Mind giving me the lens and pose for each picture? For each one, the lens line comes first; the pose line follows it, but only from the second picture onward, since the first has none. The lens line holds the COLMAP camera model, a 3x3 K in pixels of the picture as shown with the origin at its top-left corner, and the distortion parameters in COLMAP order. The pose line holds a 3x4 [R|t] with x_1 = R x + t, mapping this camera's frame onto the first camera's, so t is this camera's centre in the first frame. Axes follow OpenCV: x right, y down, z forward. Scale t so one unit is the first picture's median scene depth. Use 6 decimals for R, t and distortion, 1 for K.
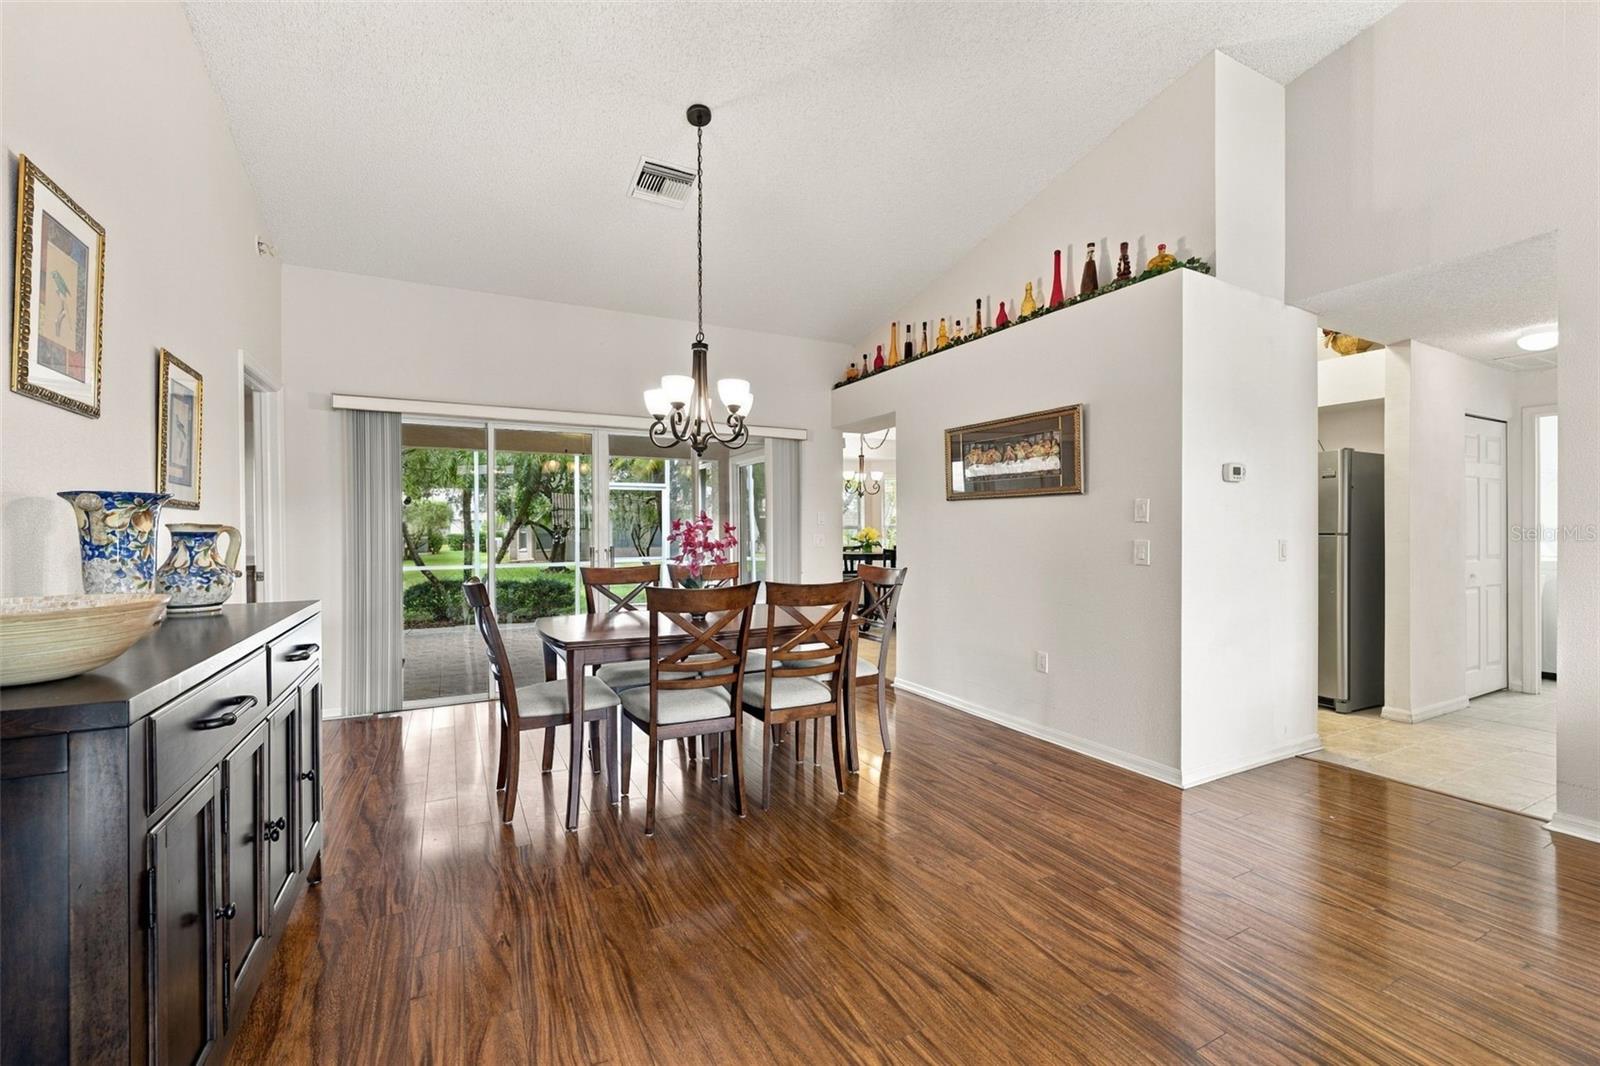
lens RADIAL K [[659.6, 0, 800.2], [0, 659.6, 532.2], [0, 0, 1]] dist [0.000488, -0.000114]
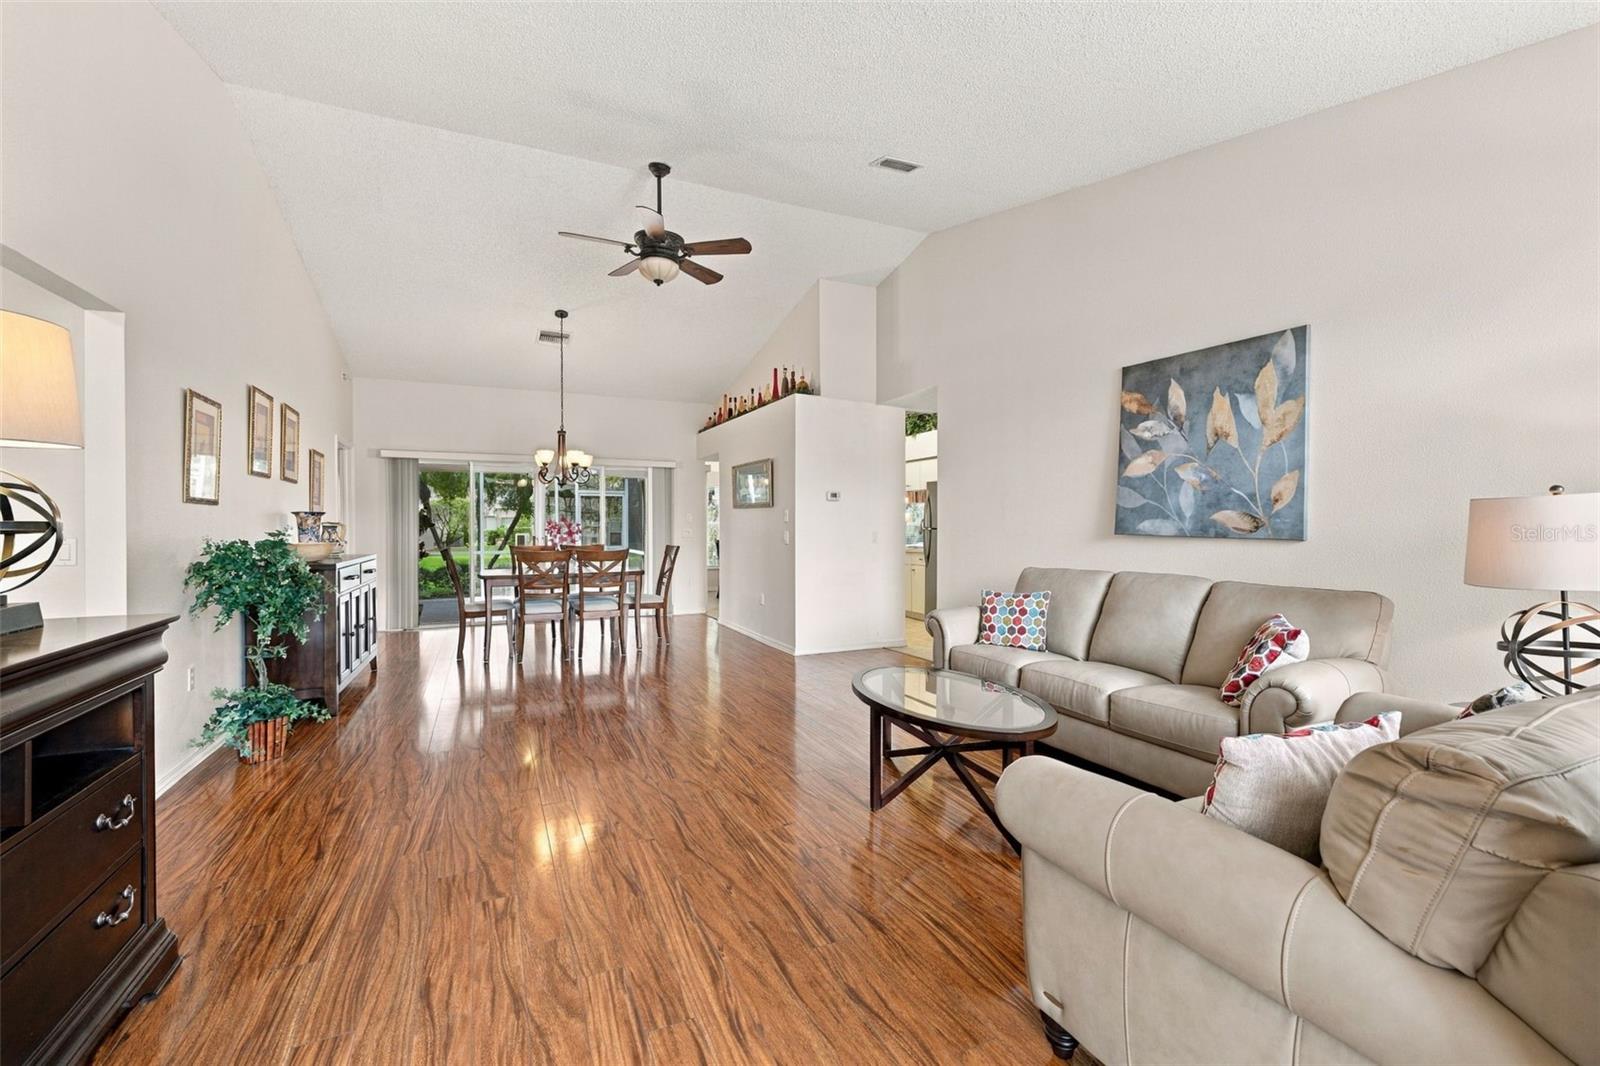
lens RADIAL K [[659.6, 0, 801.1], [0, 659.6, 527.7], [0, 0, 1]] dist [0.000488, -0.000114]
pose [[0.998937, 0.001039, -0.046090, 0.653991], [-0.001124, 0.999998, -0.001812, 0.006587], [0.046088, 0.001862, 0.998936, -0.934835]]
